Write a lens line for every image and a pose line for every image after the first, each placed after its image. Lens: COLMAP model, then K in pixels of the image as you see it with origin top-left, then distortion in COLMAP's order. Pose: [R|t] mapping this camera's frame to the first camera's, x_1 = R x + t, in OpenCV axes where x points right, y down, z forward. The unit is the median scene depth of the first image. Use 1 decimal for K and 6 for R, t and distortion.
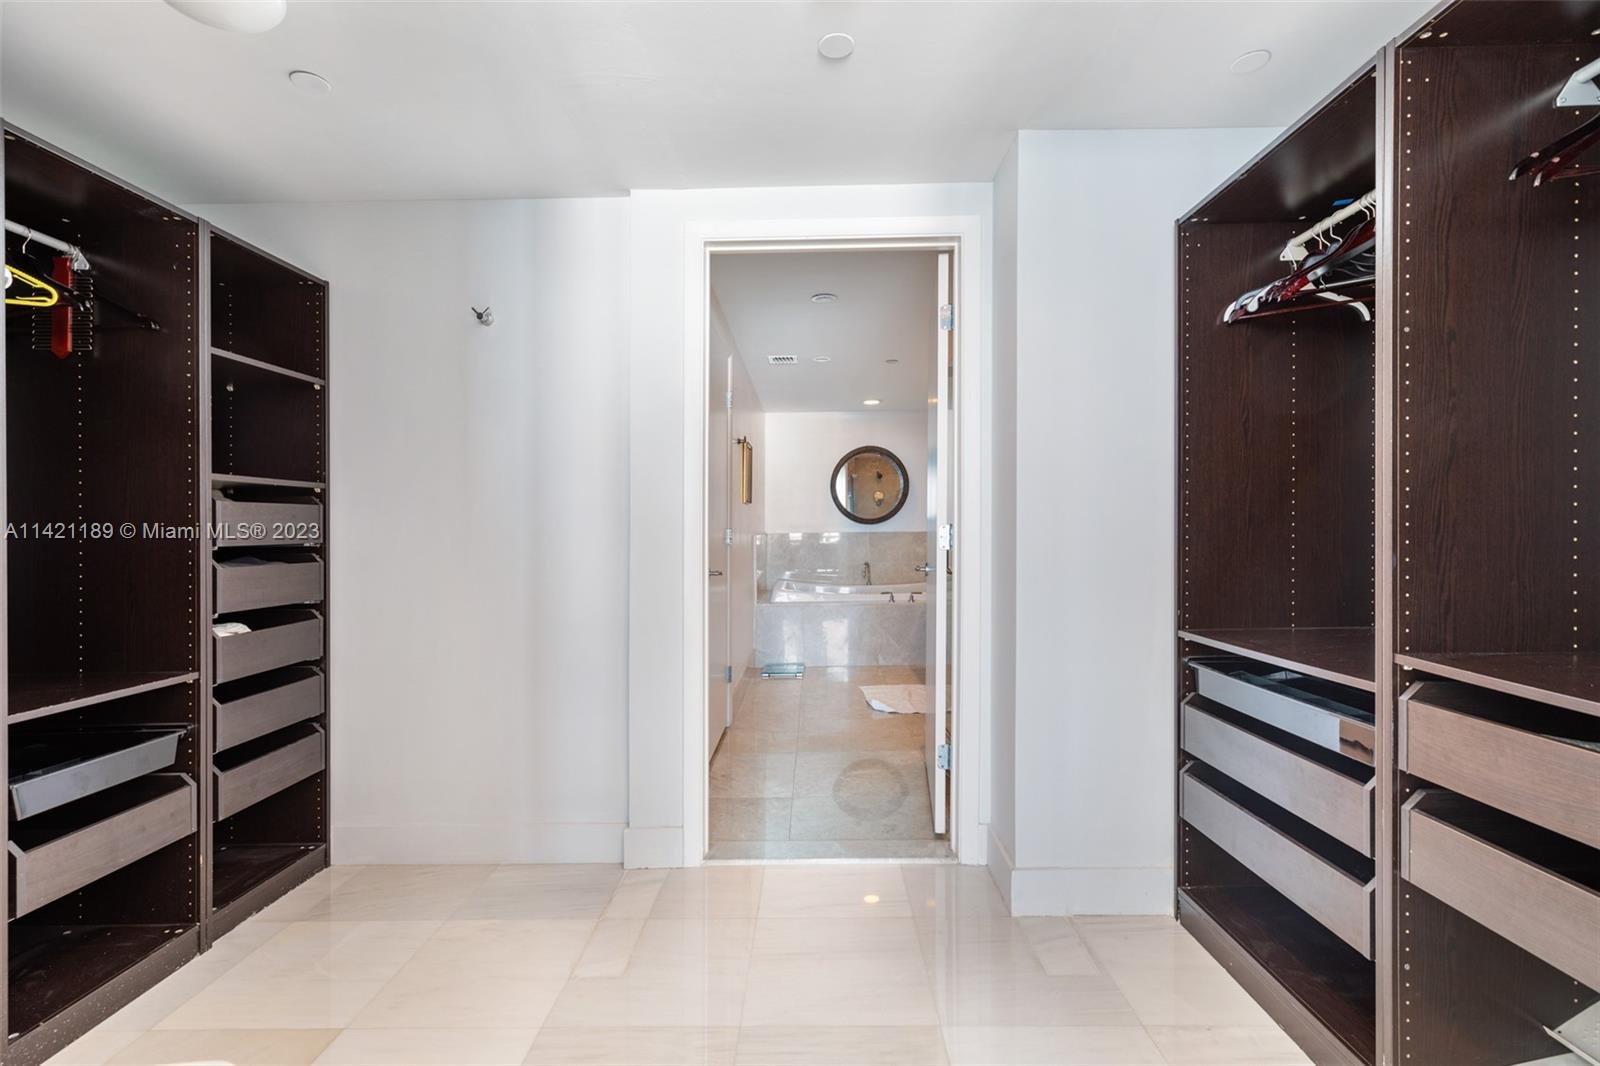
lens RADIAL K [[713.7, 0, 800.9], [0, 713.7, 529.0], [0, 0, 1]] dist [0.007103, -0.002568]
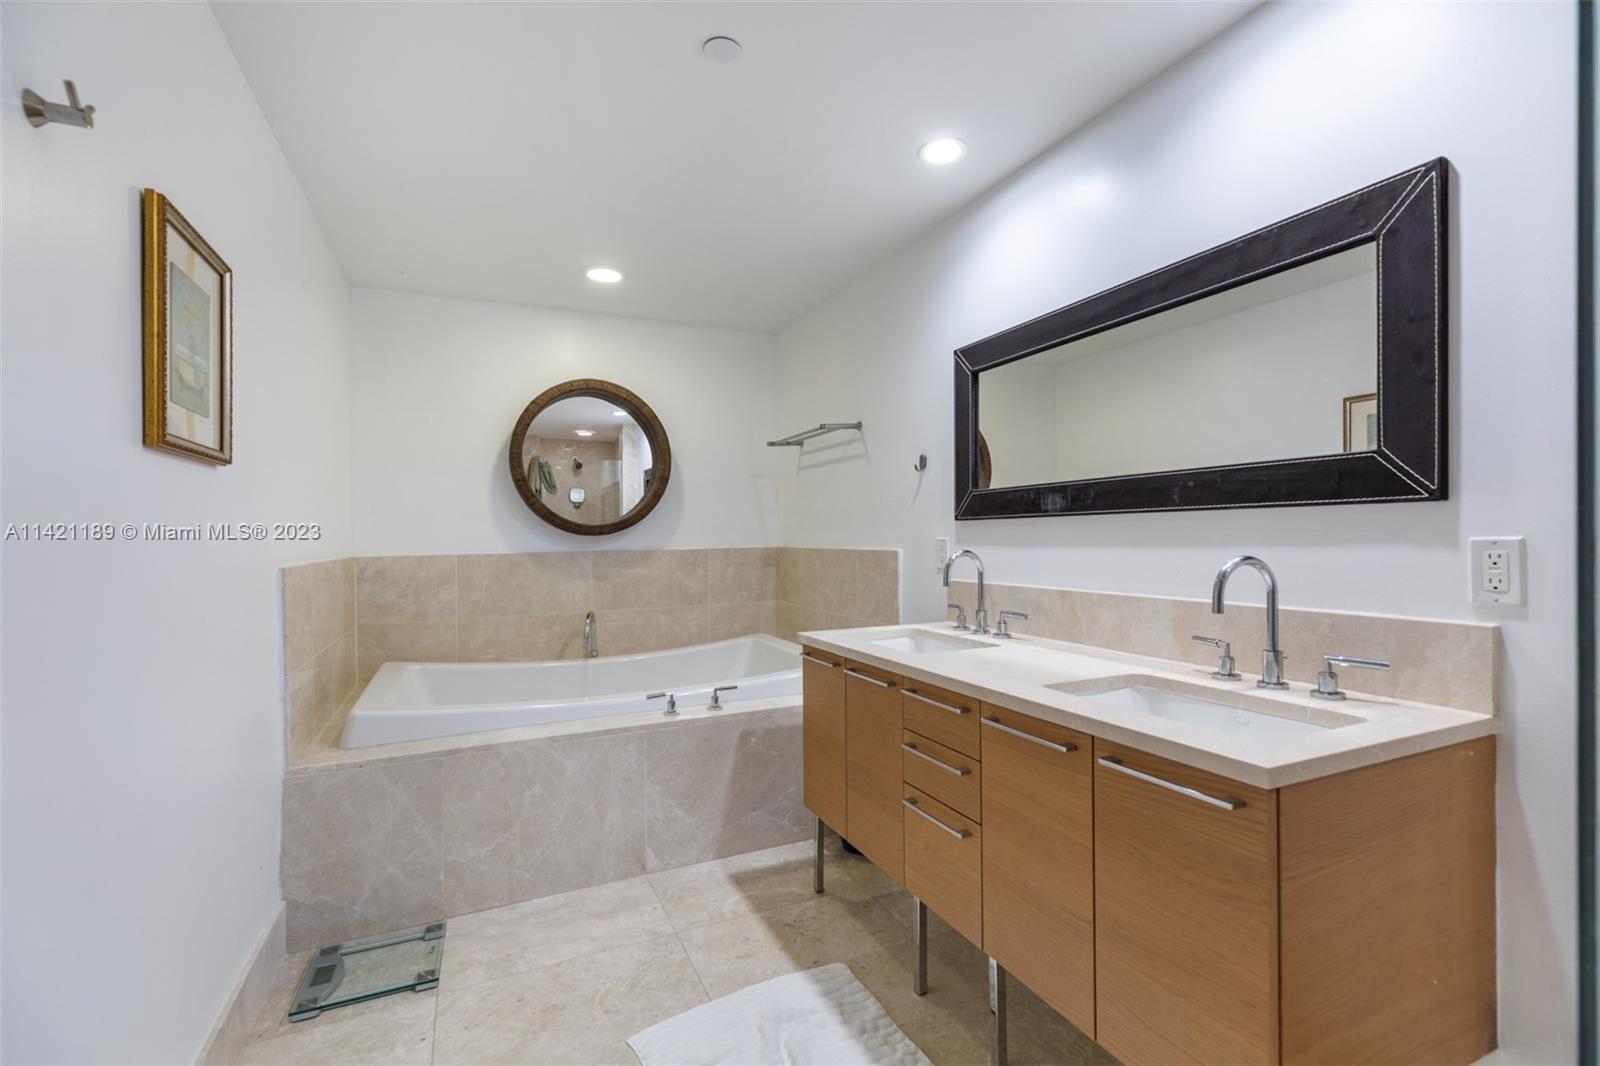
lens RADIAL K [[713.7, 0, 798.3], [0, 713.7, 535.9], [0, 0, 1]] dist [0.007103, -0.002568]
pose [[0.902666, -0.005799, 0.430303, 0.009570], [0.009622, 0.999931, -0.006710, -0.001449], [-0.430235, 0.010197, 0.902659, 0.478612]]
